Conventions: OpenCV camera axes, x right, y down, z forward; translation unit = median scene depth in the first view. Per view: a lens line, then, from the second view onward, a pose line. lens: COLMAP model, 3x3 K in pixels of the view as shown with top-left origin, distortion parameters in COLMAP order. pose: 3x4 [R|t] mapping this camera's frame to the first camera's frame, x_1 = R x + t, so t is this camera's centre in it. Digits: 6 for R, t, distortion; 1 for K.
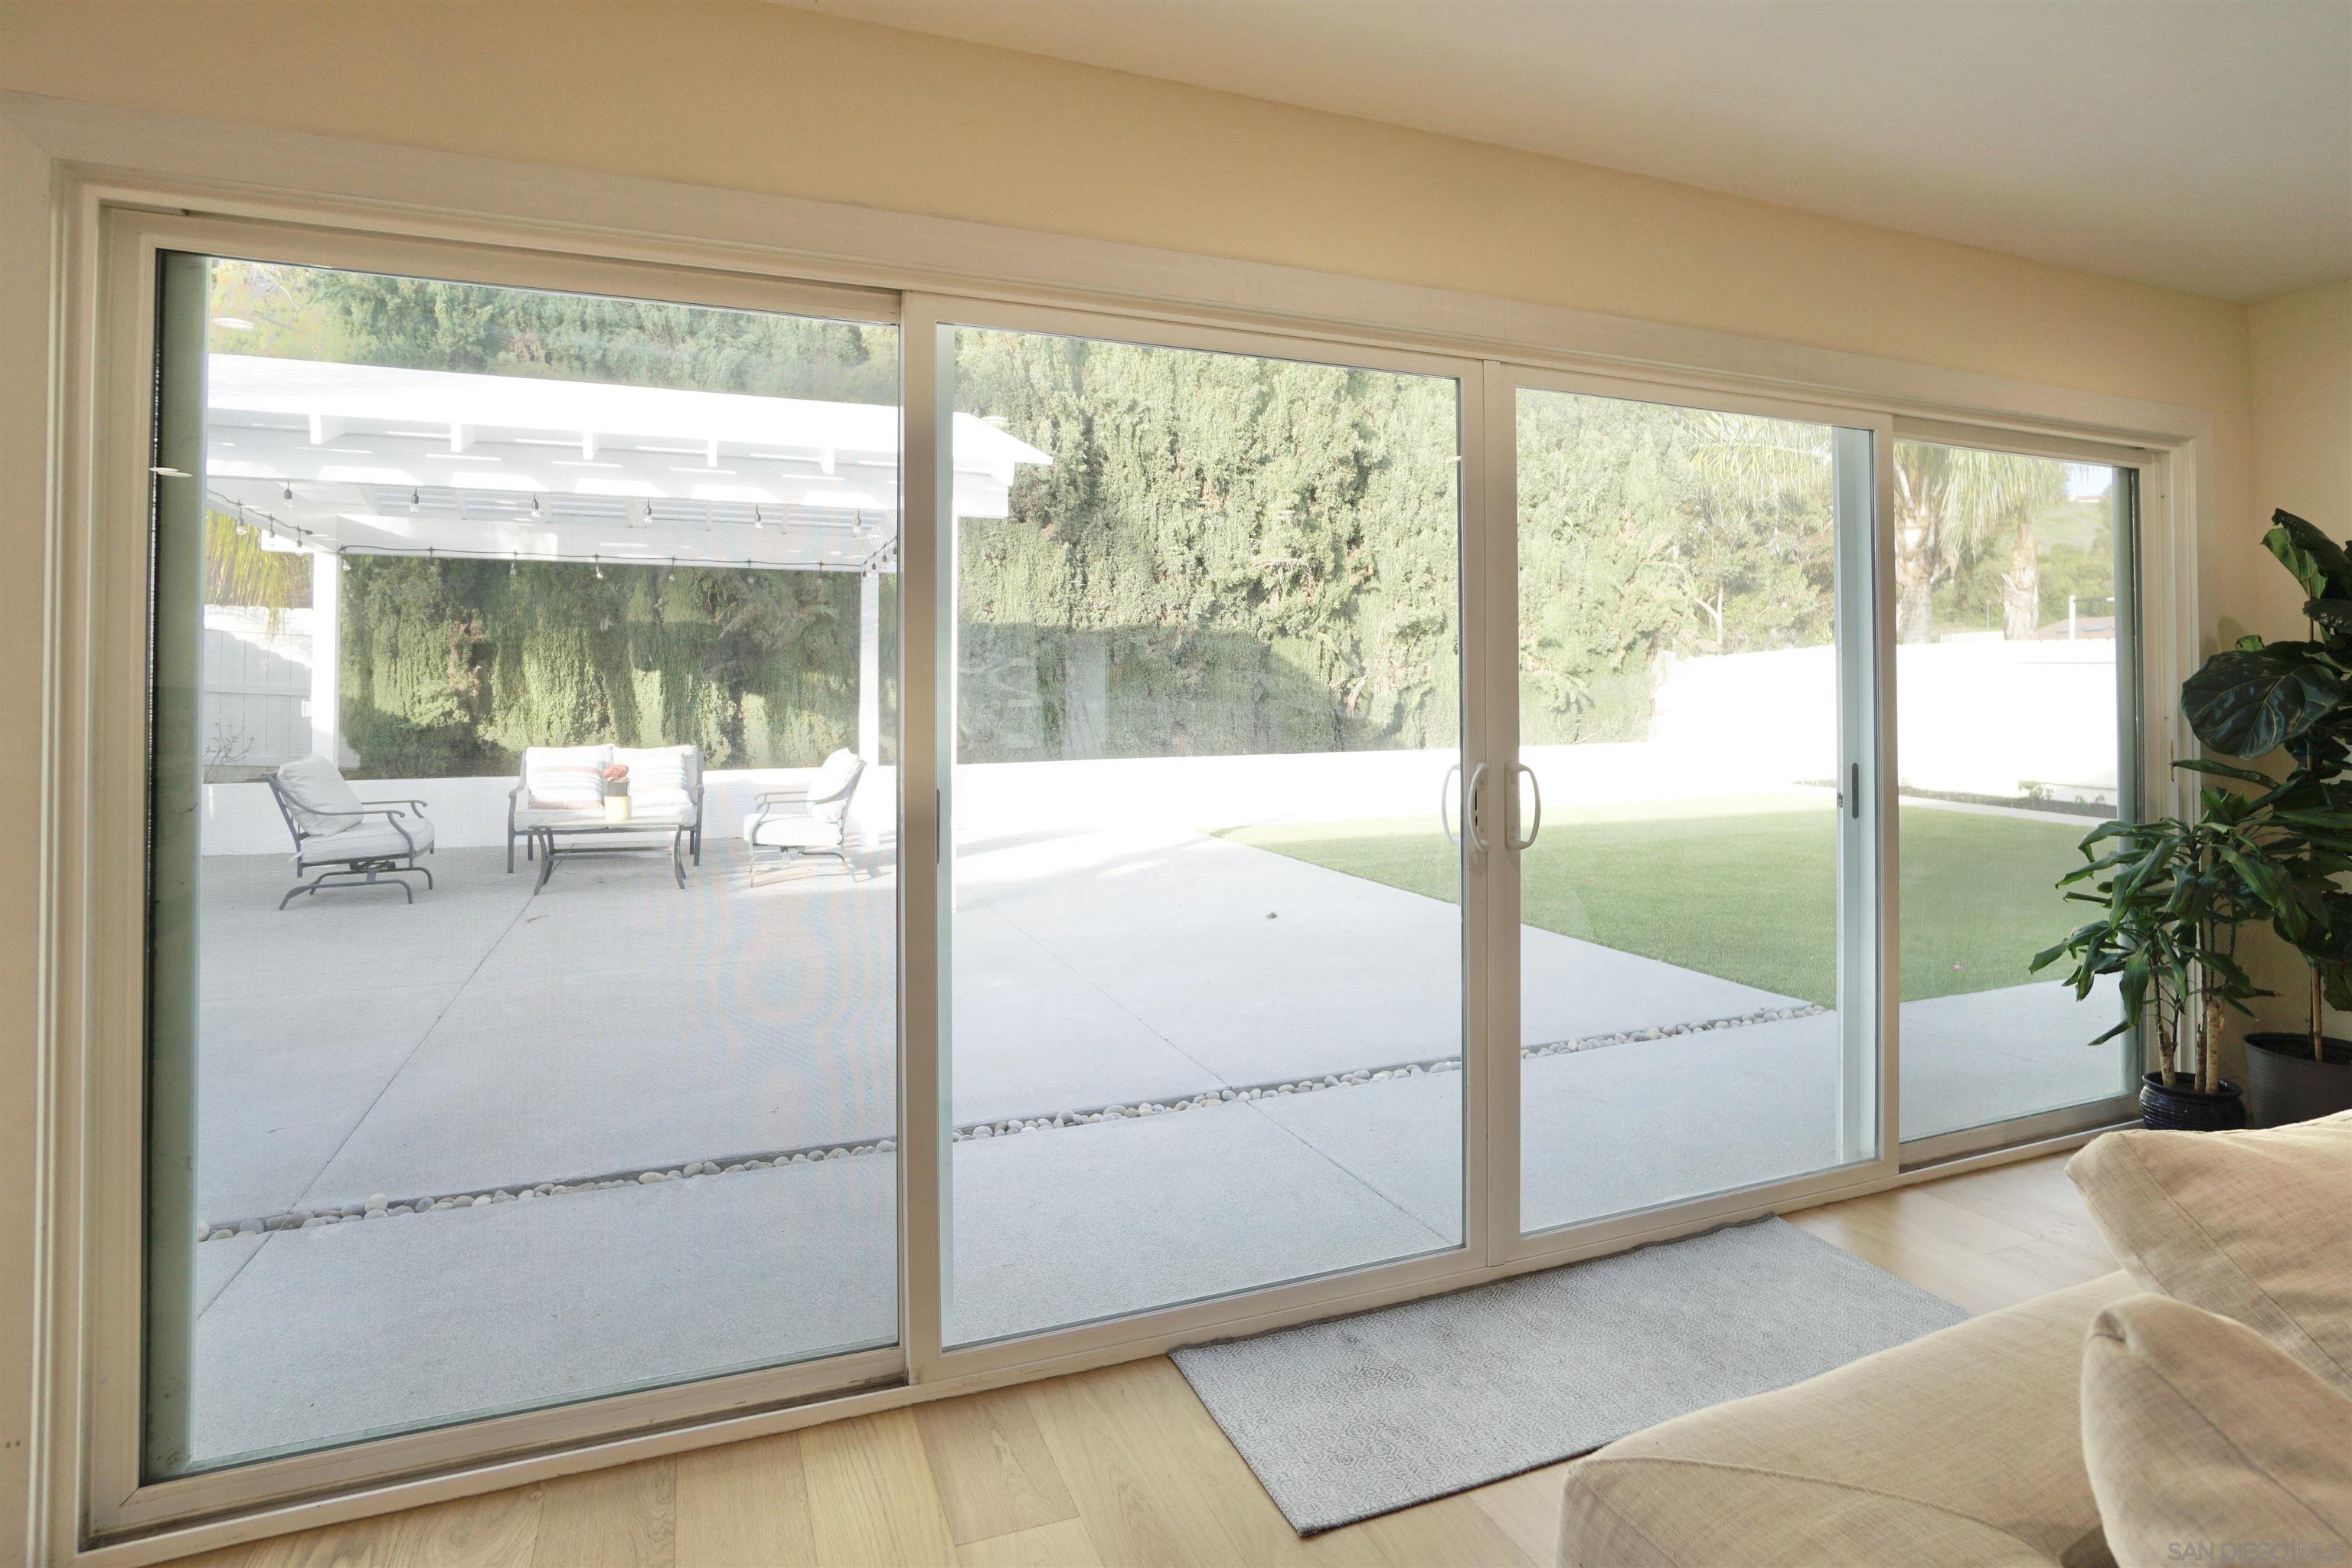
lens RADIAL K [[1226.3, 0, 1219.7], [0, 1226.3, 681.7], [0, 0, 1]] dist [-0.047655, 0.020765]
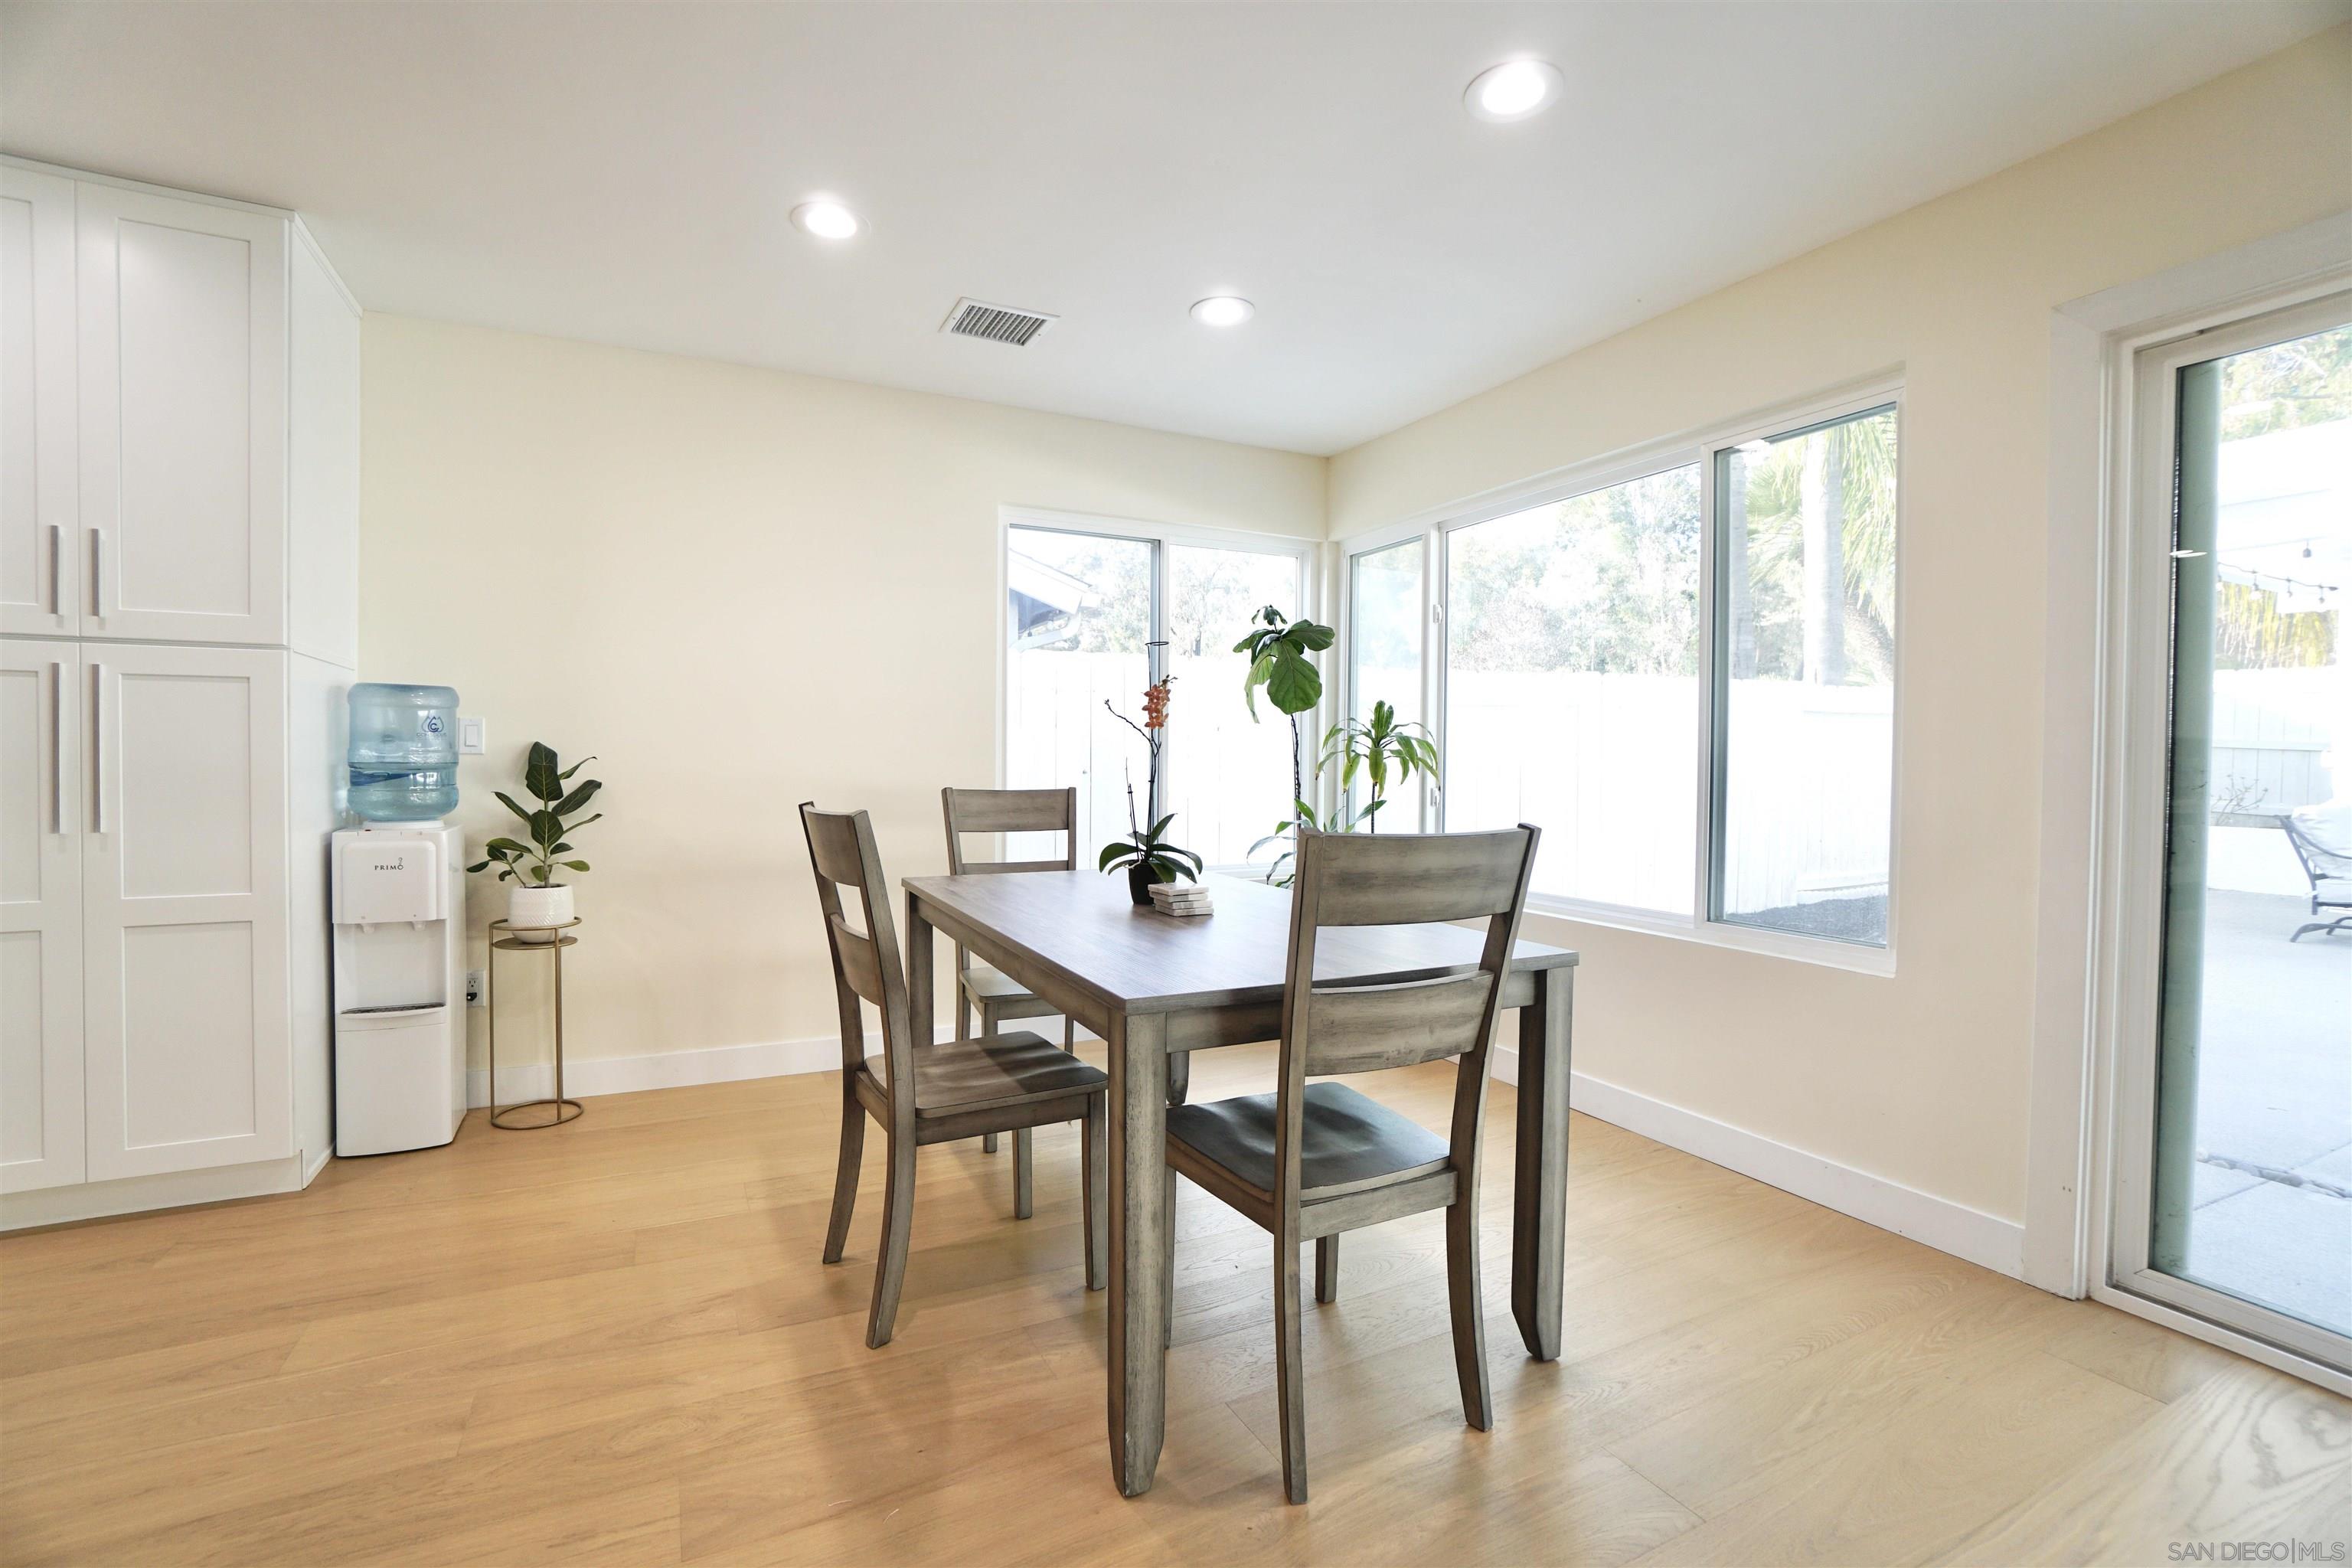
lens RADIAL K [[1031.3, 0, 1171.1], [0, 1031.3, 780.8], [0, 0, 1]] dist [-0.064571, 0.023581]
pose [[0.052481, 0.022363, -0.998371, 0.101423], [0.006127, 0.999723, 0.022715, 0.041512], [0.998603, -0.007310, 0.052330, -0.115117]]
